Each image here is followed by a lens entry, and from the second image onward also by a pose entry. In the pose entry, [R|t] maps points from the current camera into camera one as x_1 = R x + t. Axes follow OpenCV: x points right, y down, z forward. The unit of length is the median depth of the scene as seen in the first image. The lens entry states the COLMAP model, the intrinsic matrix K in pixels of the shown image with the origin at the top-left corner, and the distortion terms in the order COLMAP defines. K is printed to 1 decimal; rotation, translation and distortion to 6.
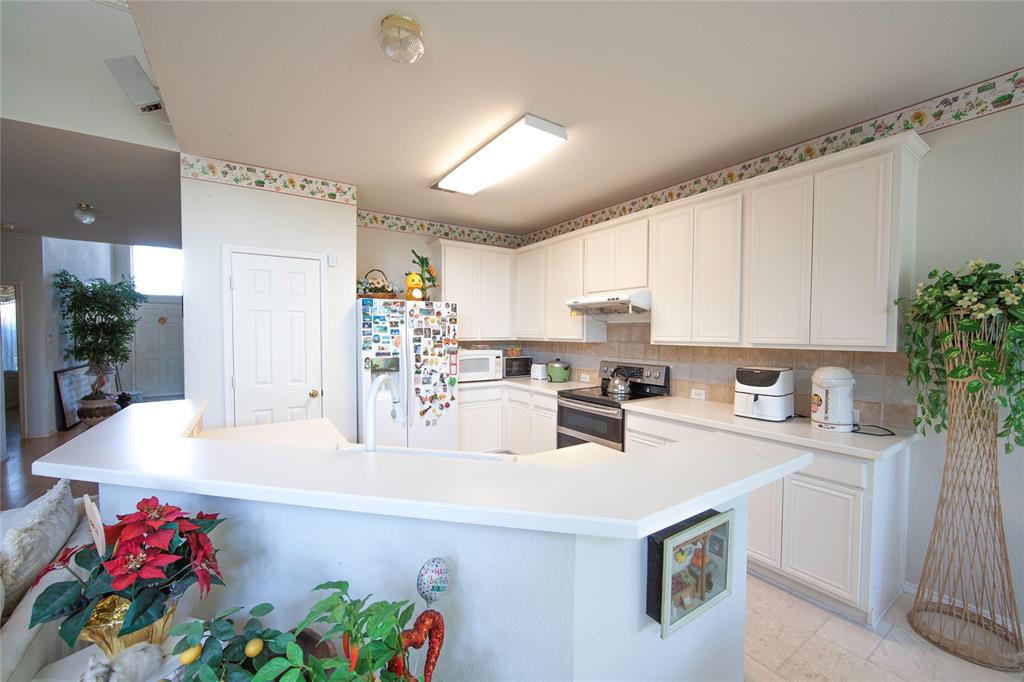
lens RADIAL K [[403.9, 0, 515.6], [0, 403.9, 345.1], [0, 0, 1]] dist [-0.013560, 0.002882]
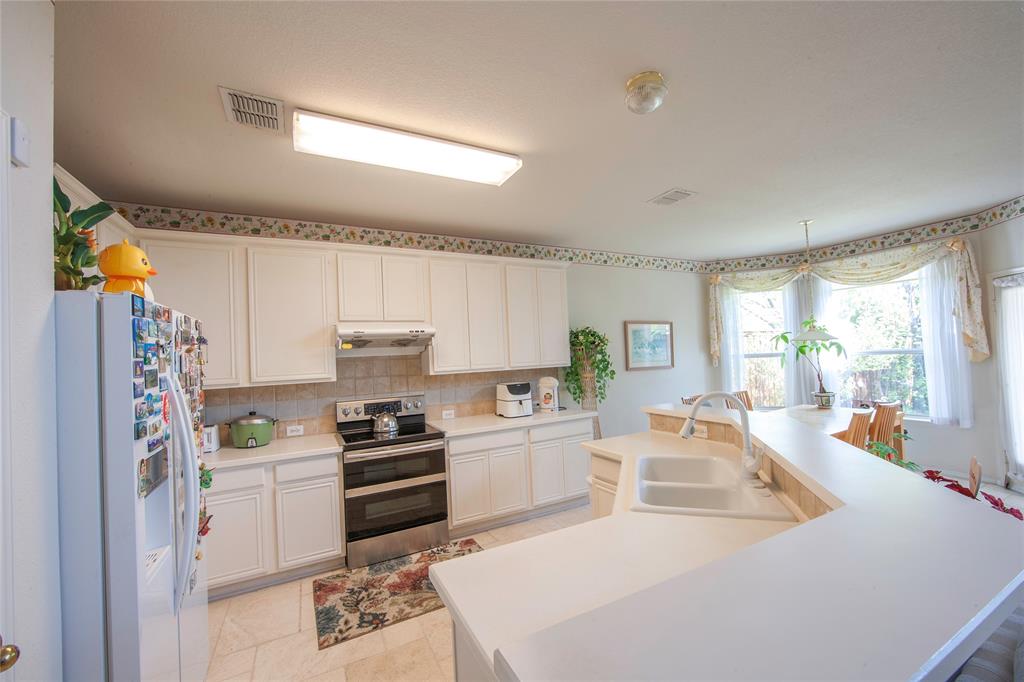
lens RADIAL K [[403.9, 0, 515.6], [0, 403.9, 345.1], [0, 0, 1]] dist [-0.013560, 0.002882]
pose [[0.107756, 0.015936, 0.994050, -0.691804], [0.077274, 0.996712, -0.024355, -0.036748], [-0.991170, 0.079439, 0.106170, 0.636356]]
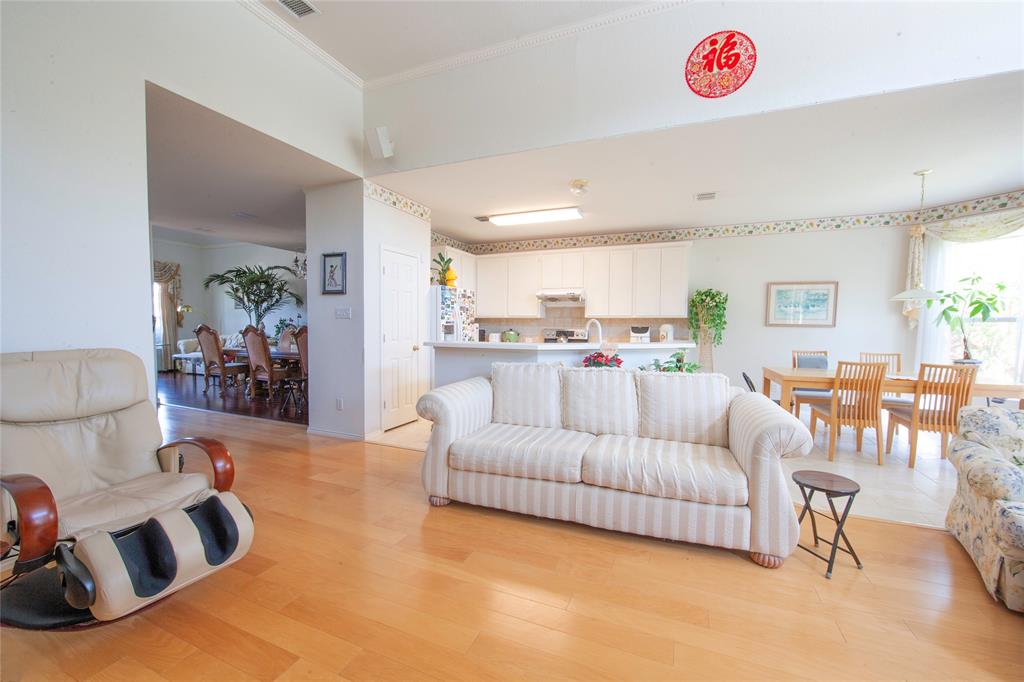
lens RADIAL K [[403.9, 0, 515.6], [0, 403.9, 345.1], [0, 0, 1]] dist [-0.013560, 0.002882]
pose [[0.835515, -0.024653, 0.548914, -0.991028], [0.013100, 0.999603, 0.024954, 0.075928], [-0.549311, -0.013659, 0.835507, -0.436468]]
